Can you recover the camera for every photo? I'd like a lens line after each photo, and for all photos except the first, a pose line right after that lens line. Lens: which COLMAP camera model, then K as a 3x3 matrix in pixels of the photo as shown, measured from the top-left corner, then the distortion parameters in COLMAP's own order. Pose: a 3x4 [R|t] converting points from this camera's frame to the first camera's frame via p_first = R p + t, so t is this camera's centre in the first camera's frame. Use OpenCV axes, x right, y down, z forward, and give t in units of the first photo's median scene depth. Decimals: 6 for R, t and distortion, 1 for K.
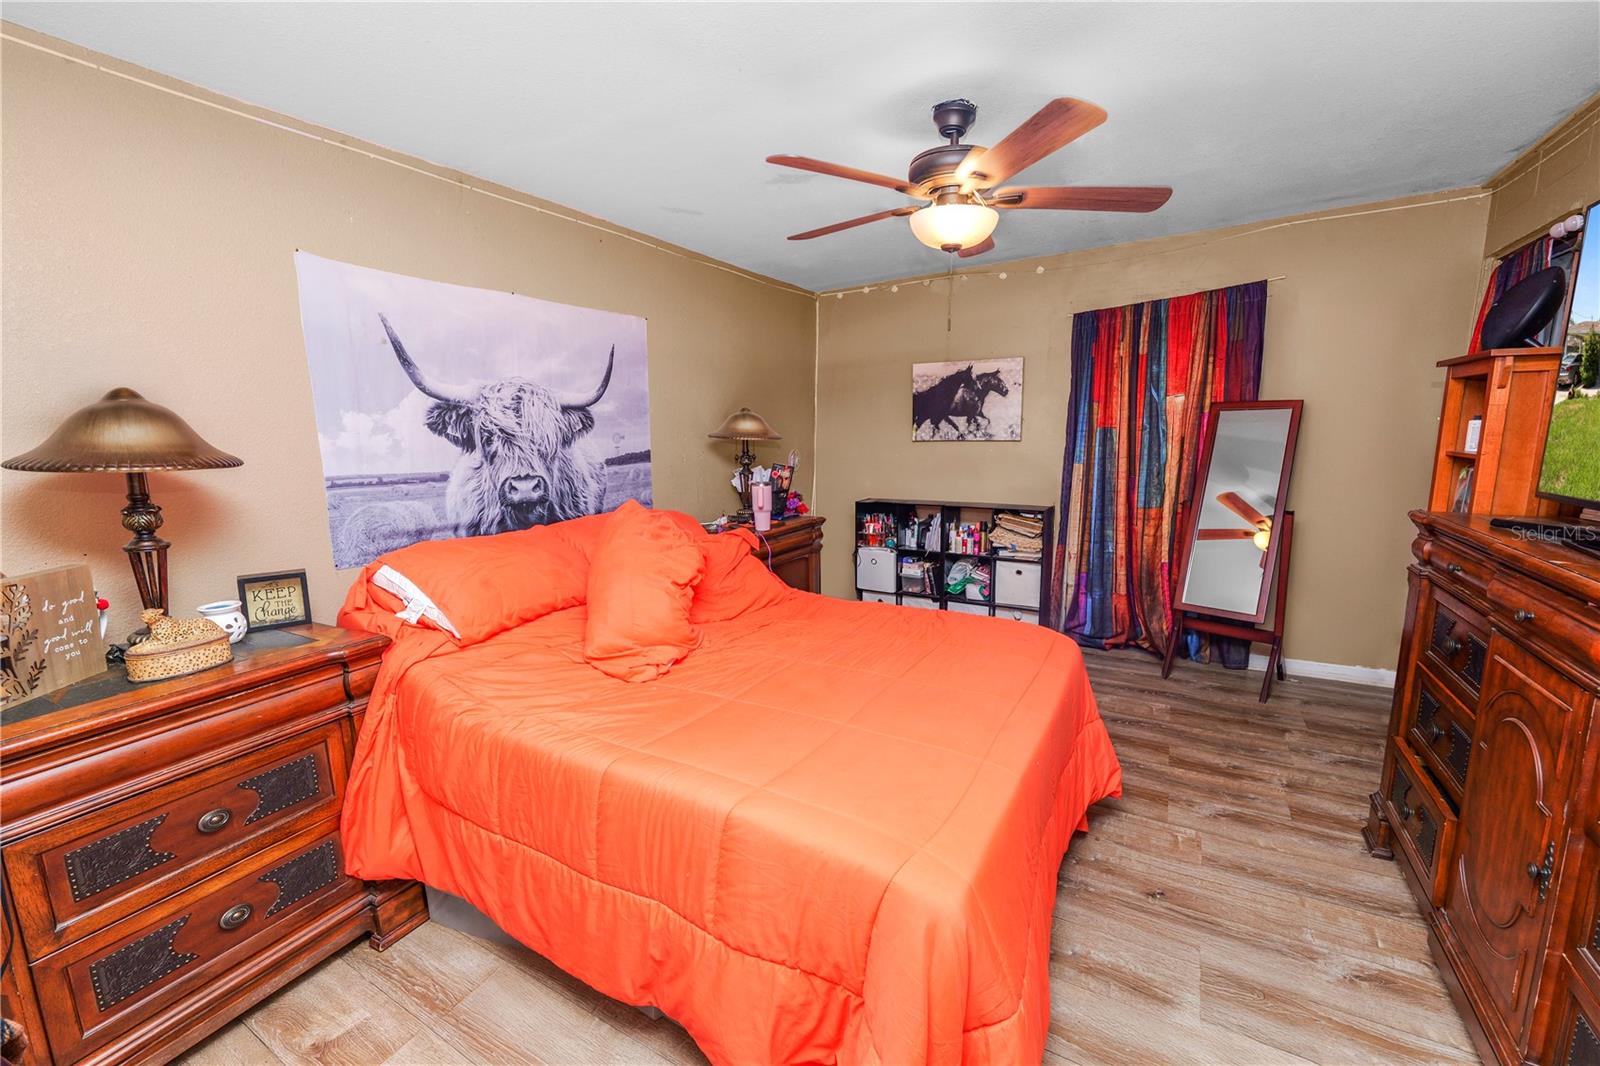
lens RADIAL K [[656.9, 0, 795.5], [0, 656.9, 530.6], [0, 0, 1]] dist [-0.010633, 0.000111]
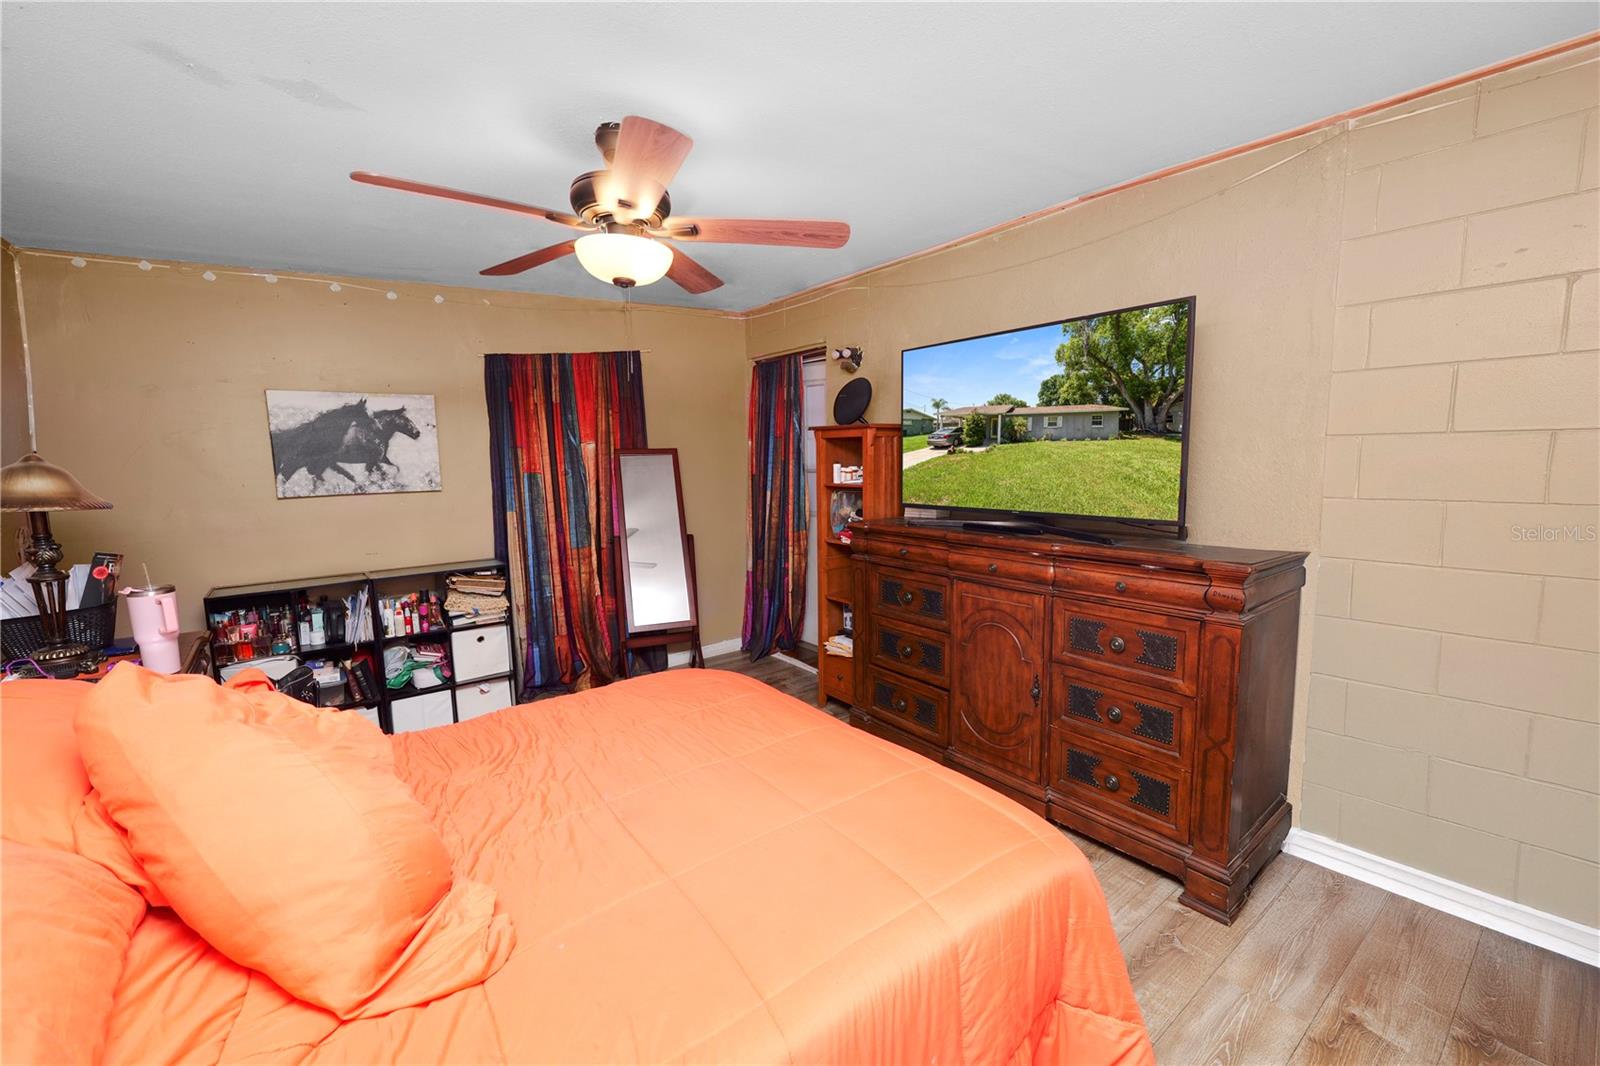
lens RADIAL K [[656.9, 0, 795.5], [0, 656.9, 530.6], [0, 0, 1]] dist [-0.010633, 0.000111]
pose [[0.383748, -0.102447, 0.917737, -0.331028], [0.159913, 0.986185, 0.043221, -0.057387], [-0.909486, 0.130172, 0.394829, 0.291227]]
